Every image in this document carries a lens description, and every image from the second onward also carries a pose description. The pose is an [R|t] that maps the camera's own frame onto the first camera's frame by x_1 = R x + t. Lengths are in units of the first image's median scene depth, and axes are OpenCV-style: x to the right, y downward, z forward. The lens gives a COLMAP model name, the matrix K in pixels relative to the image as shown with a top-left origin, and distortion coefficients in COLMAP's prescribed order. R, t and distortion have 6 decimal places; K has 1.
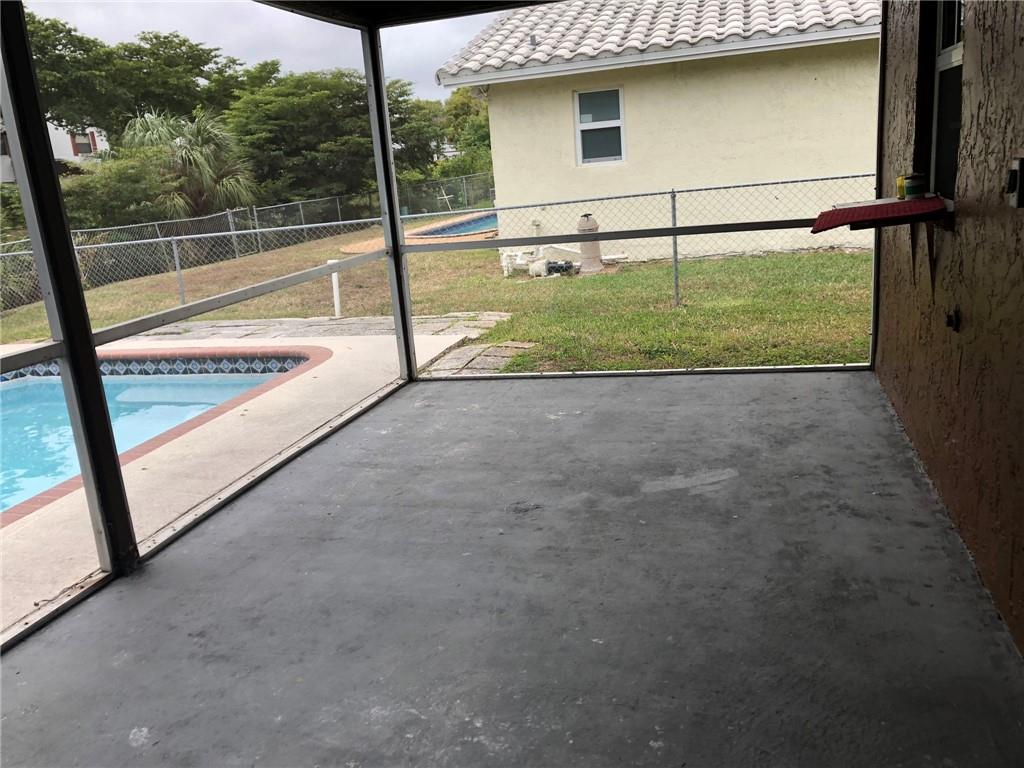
lens RADIAL K [[852.8, 0, 512.4], [0, 852.8, 390.4], [0, 0, 1]] dist [0.006679, -0.003678]
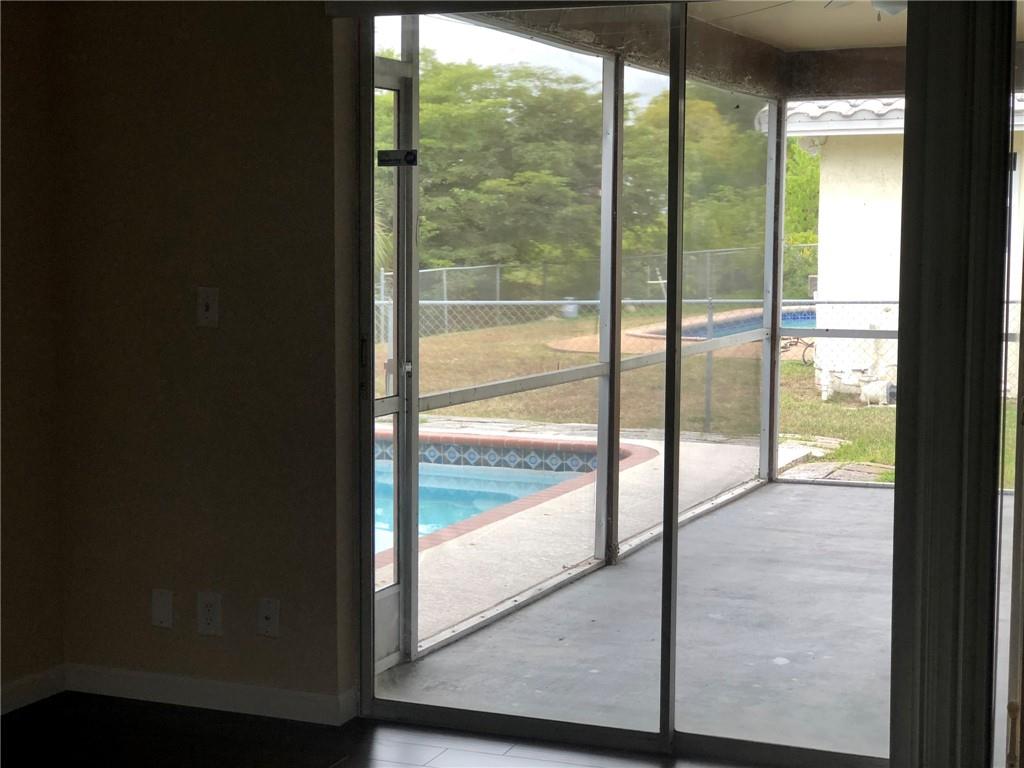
lens RADIAL K [[1672.1, 0, 509.6], [0, 1672.1, 380.3], [0, 0, 1]] dist [0.036283, 0.000000]
pose [[0.986848, 0.094988, -0.130797, -0.086548], [-0.115096, 0.981040, -0.155926, 0.096039], [0.113506, 0.168930, 0.979071, -0.381426]]
